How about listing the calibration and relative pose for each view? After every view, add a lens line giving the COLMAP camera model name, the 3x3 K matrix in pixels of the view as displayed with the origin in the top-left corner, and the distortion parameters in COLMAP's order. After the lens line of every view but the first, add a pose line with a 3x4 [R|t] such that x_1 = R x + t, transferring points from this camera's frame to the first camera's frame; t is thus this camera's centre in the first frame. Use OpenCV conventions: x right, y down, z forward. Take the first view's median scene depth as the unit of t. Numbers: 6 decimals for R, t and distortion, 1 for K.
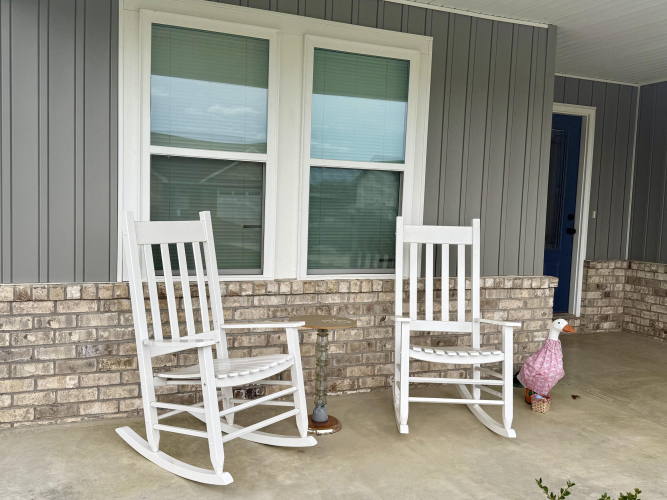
lens RADIAL K [[629.0, 0, 333.5], [0, 629.0, 250.0], [0, 0, 1]] dist [0.008144, -0.002468]
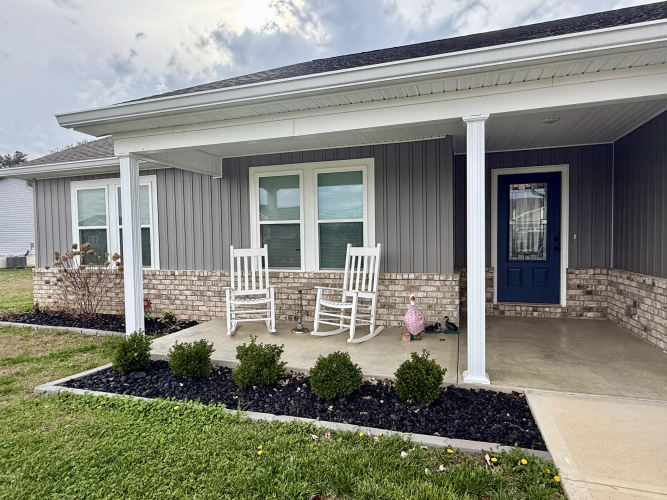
lens RADIAL K [[389.4, 0, 333.5], [0, 389.4, 250.0], [0, 0, 1]] dist [-0.002961, -0.000695]
pose [[0.761936, -0.027804, -0.647055, 0.803256], [-0.005467, 0.998766, -0.049355, 0.030616], [0.647629, 0.041143, 0.760844, -0.056138]]
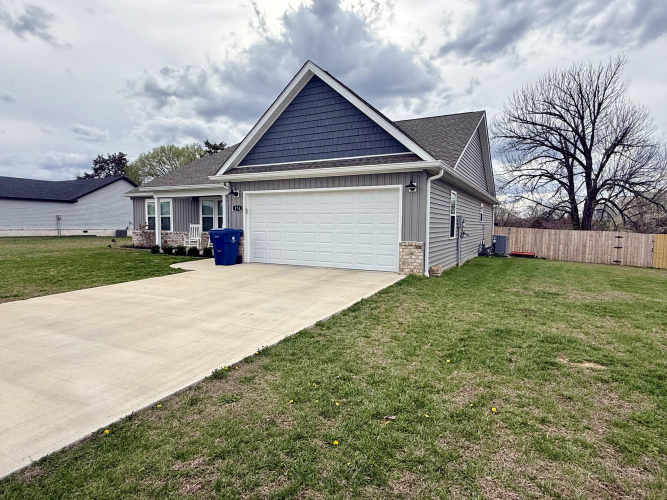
lens RADIAL K [[389.4, 0, 333.5], [0, 389.4, 250.0], [0, 0, 1]] dist [-0.002961, -0.000695]
pose [[0.642376, 0.018109, -0.766176, 3.573111], [-0.048803, 0.998658, -0.017314, 0.214269], [0.764834, 0.048513, 0.642398, -0.692451]]
